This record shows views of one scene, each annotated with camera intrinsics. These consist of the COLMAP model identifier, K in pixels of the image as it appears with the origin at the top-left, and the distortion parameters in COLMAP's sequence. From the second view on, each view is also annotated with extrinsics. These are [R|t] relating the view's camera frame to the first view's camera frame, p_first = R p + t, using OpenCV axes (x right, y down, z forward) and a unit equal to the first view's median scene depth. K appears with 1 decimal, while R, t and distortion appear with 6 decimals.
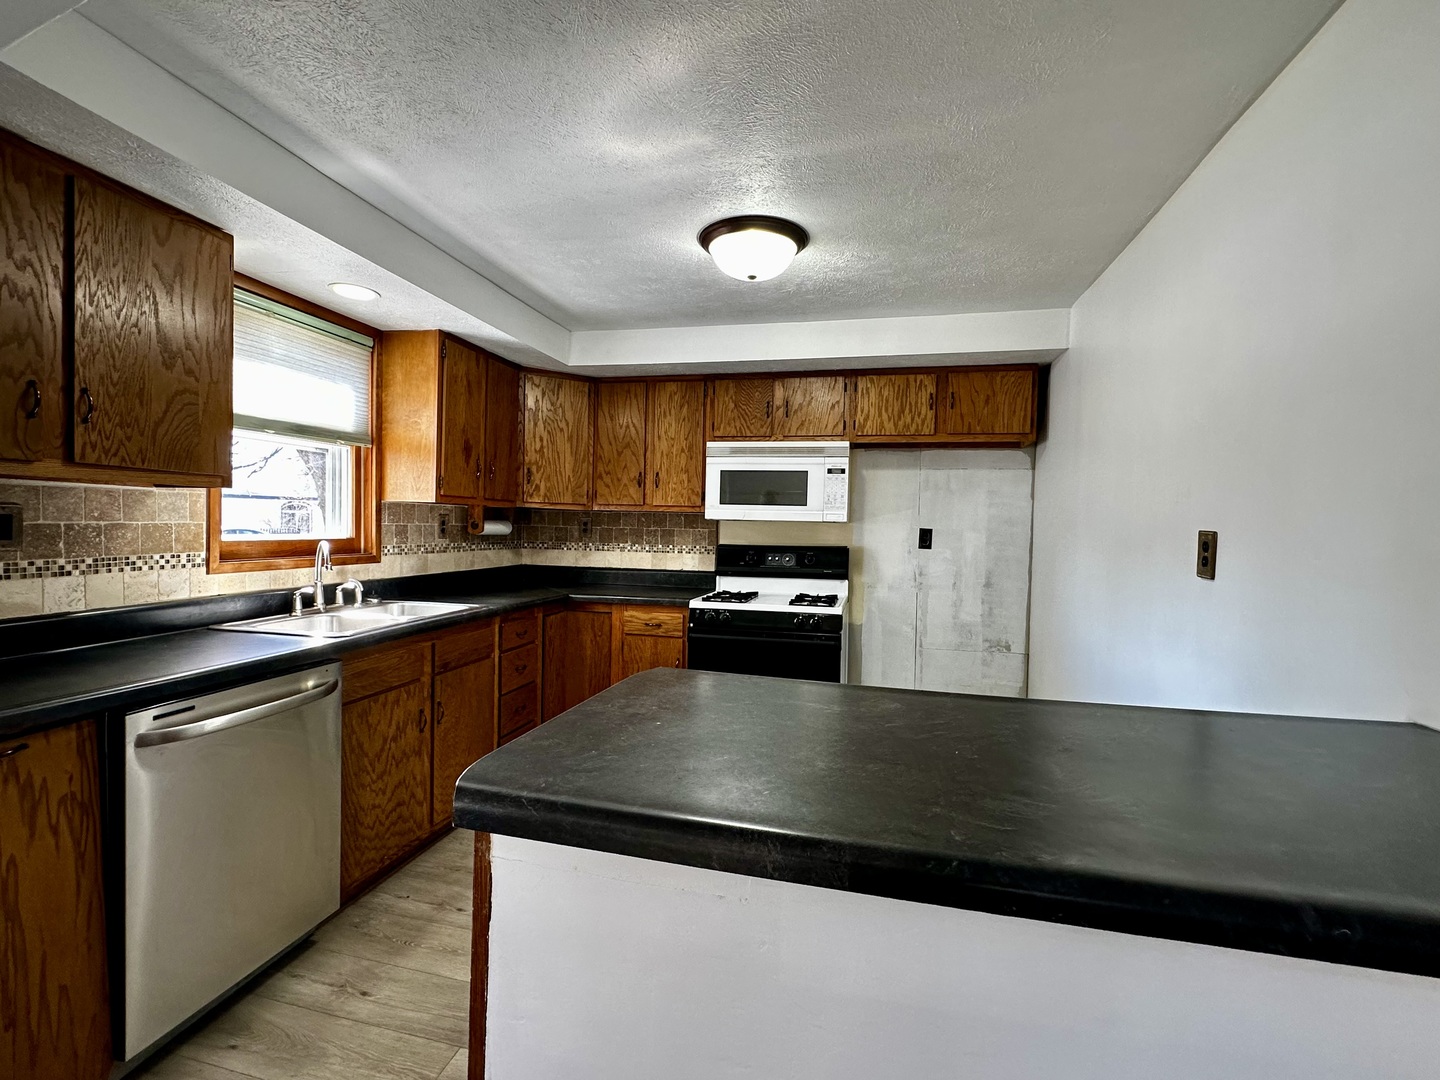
lens RADIAL K [[690.9, 0, 709.4], [0, 690.9, 539.7], [0, 0, 1]] dist [0.000439, 0.000212]
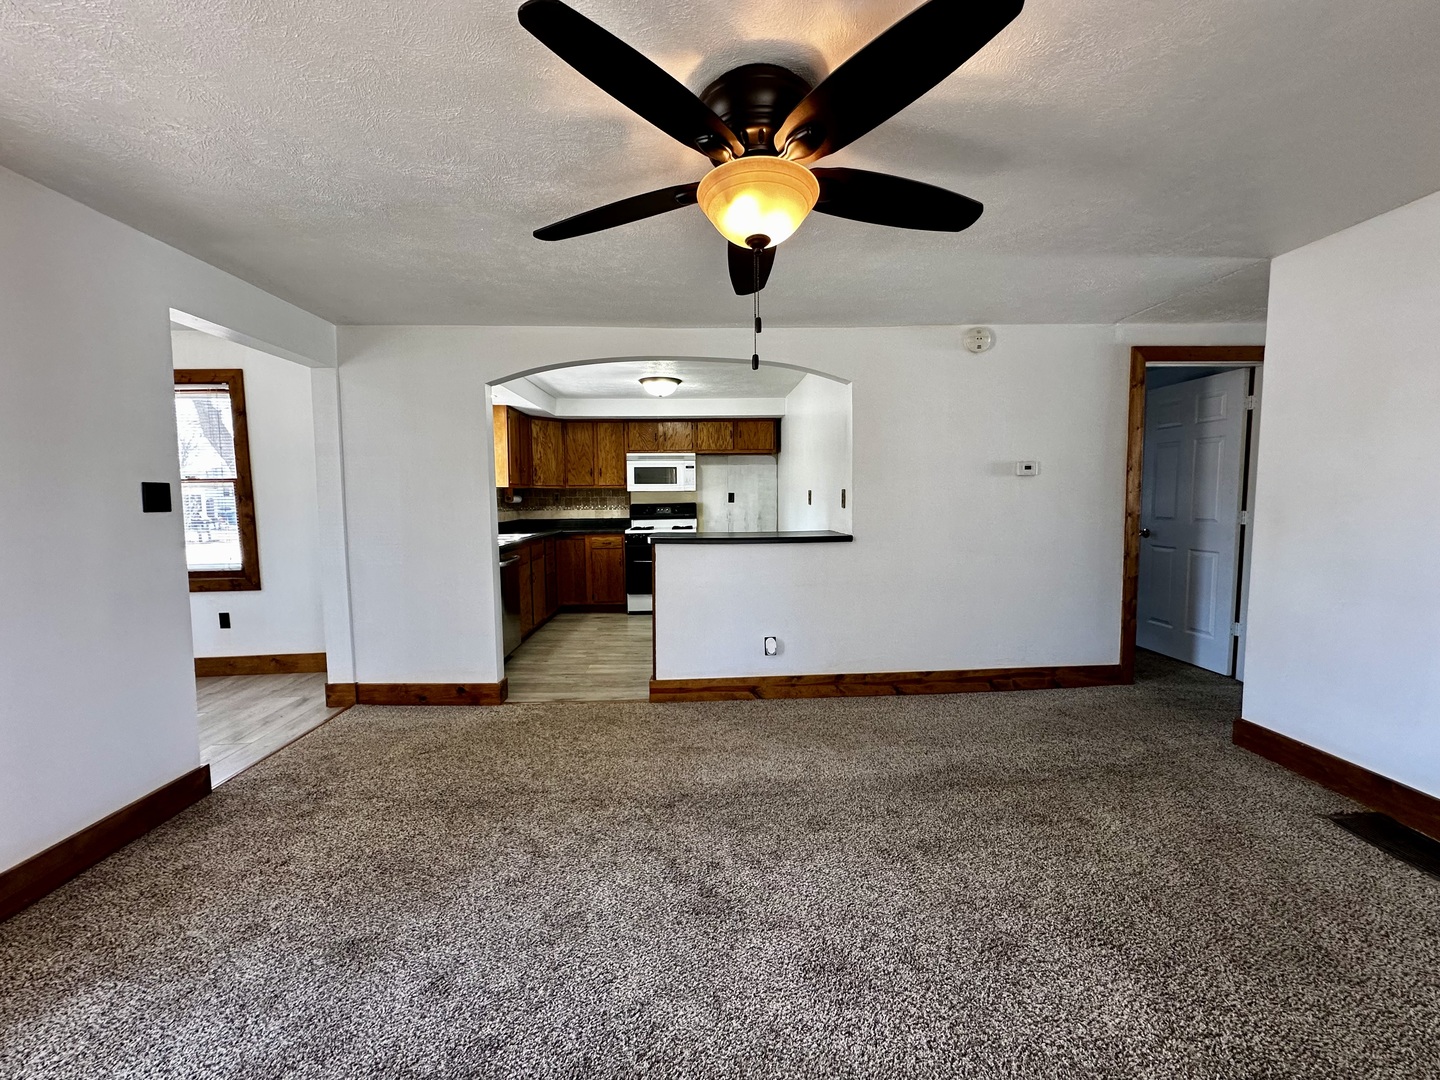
lens RADIAL K [[577.9, 0, 720.4], [0, 577.9, 540.4], [0, 0, 1]] dist [0.000796, 0.000004]
pose [[0.962268, -0.052011, 0.267088, -0.204617], [0.036595, 0.997382, 0.062377, 0.017992], [-0.269633, -0.050249, 0.961651, -0.720534]]
